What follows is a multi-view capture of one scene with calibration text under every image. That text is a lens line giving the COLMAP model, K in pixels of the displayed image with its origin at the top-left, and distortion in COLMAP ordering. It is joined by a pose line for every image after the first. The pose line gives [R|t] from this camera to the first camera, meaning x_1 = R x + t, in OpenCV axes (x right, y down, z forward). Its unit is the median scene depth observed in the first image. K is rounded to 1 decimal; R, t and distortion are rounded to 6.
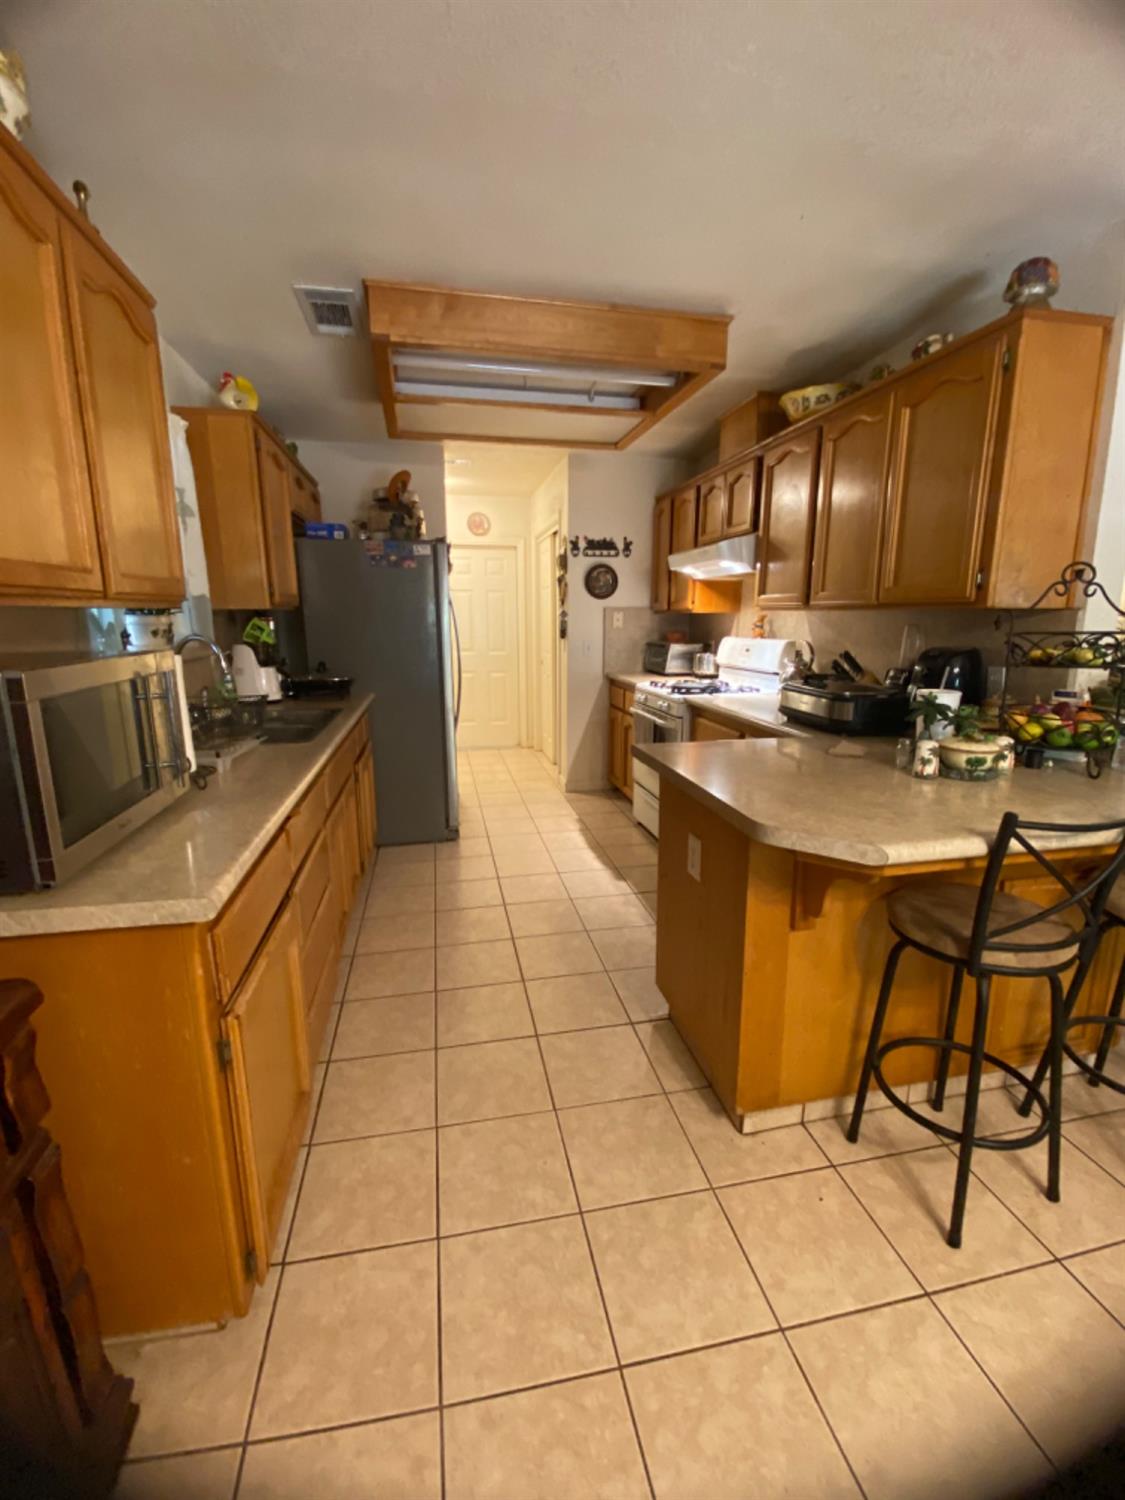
lens RADIAL K [[644.5, 0, 557.0], [0, 644.5, 753.0], [0, 0, 1]] dist [-0.003985, -0.010955]
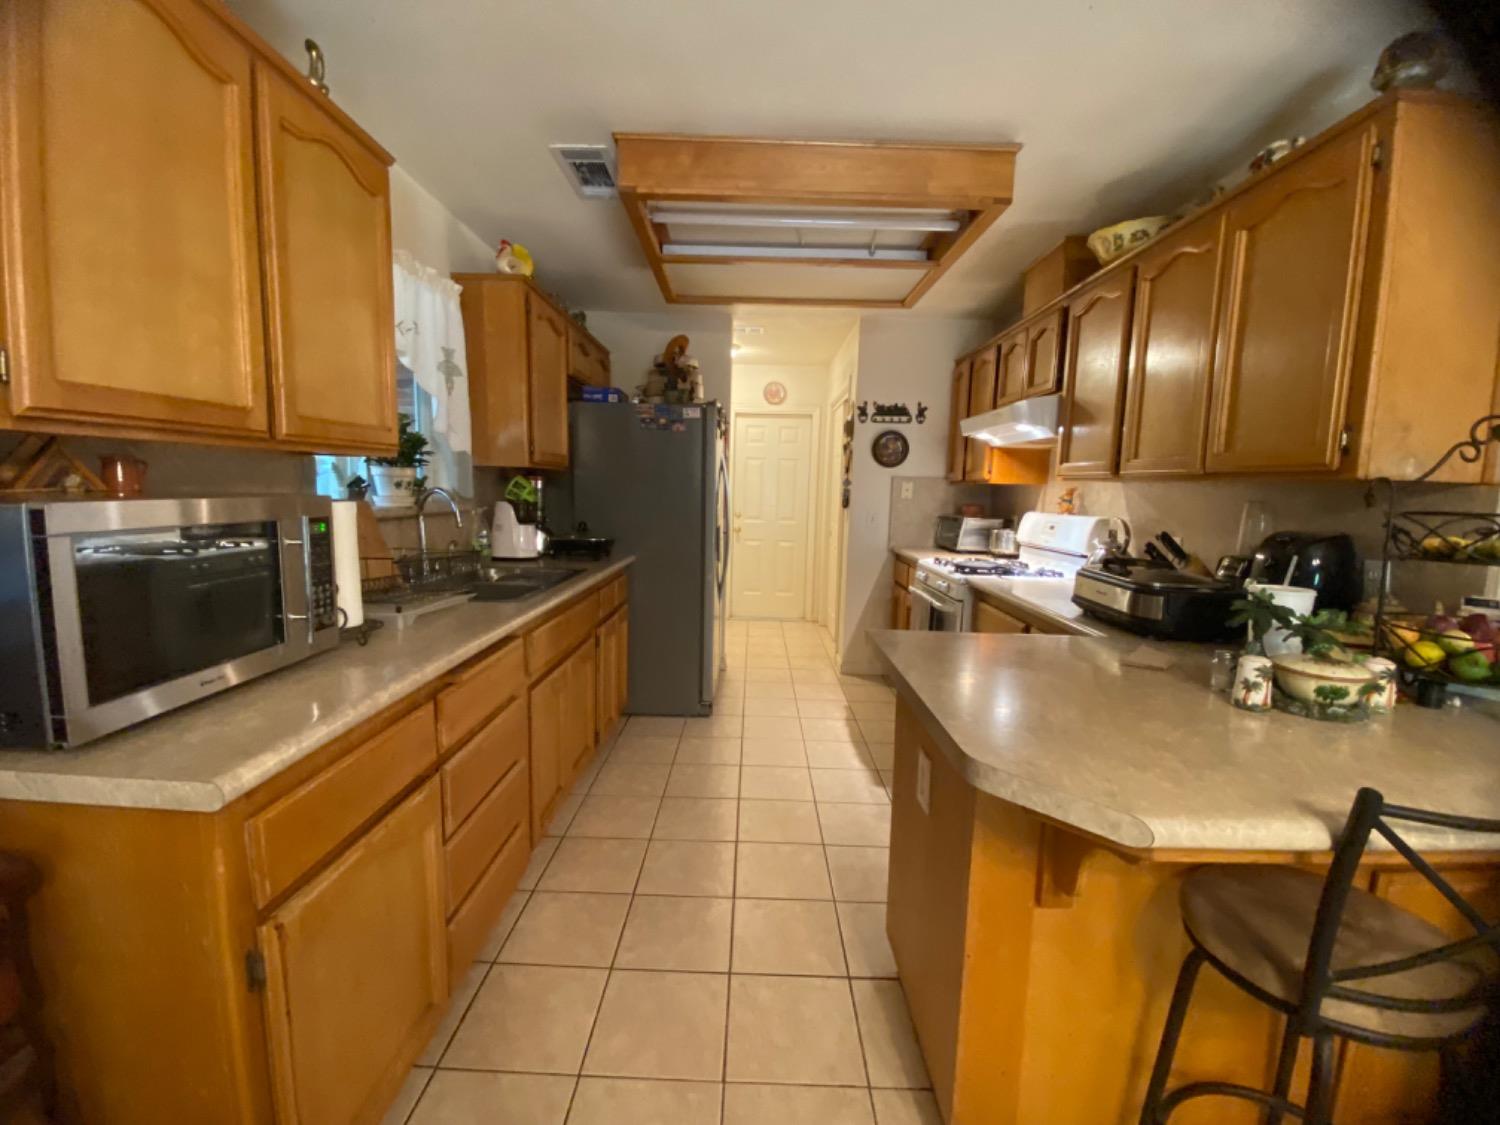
lens RADIAL K [[644.5, 0, 740.1], [0, 644.5, 568.0], [0, 0, 1]] dist [-0.003985, -0.010955]
pose [[0.976647, 0.053252, -0.208146, 0.116798], [-0.071119, 0.994310, -0.079314, -0.014382], [0.202738, 0.092265, 0.974877, 0.133533]]
